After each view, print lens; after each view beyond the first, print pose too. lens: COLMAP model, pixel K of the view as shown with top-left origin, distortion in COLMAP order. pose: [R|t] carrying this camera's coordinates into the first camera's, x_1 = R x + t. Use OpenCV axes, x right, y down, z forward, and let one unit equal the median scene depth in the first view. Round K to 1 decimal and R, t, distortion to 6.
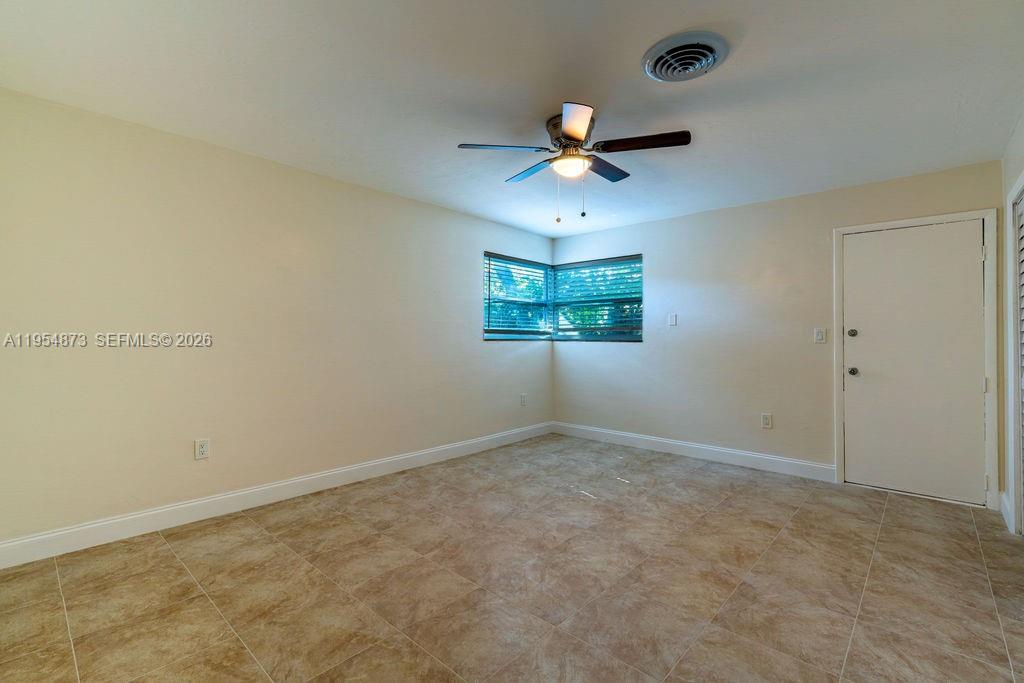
lens RADIAL K [[454.7, 0, 507.6], [0, 454.7, 328.2], [0, 0, 1]] dist [0.001218, 0.000128]
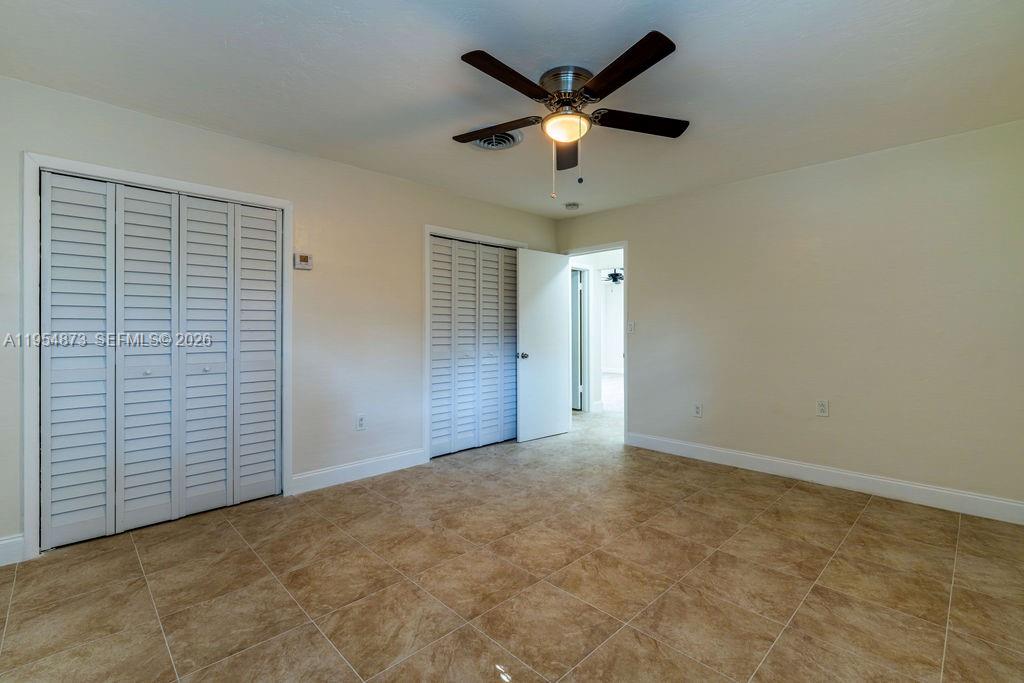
lens RADIAL K [[454.7, 0, 507.6], [0, 454.7, 328.2], [0, 0, 1]] dist [0.001218, 0.000128]
pose [[-0.998534, -0.006291, 0.053756, 0.216073], [-0.007610, 0.999674, -0.024354, 0.044785], [-0.053585, -0.024727, -0.998257, 1.991371]]
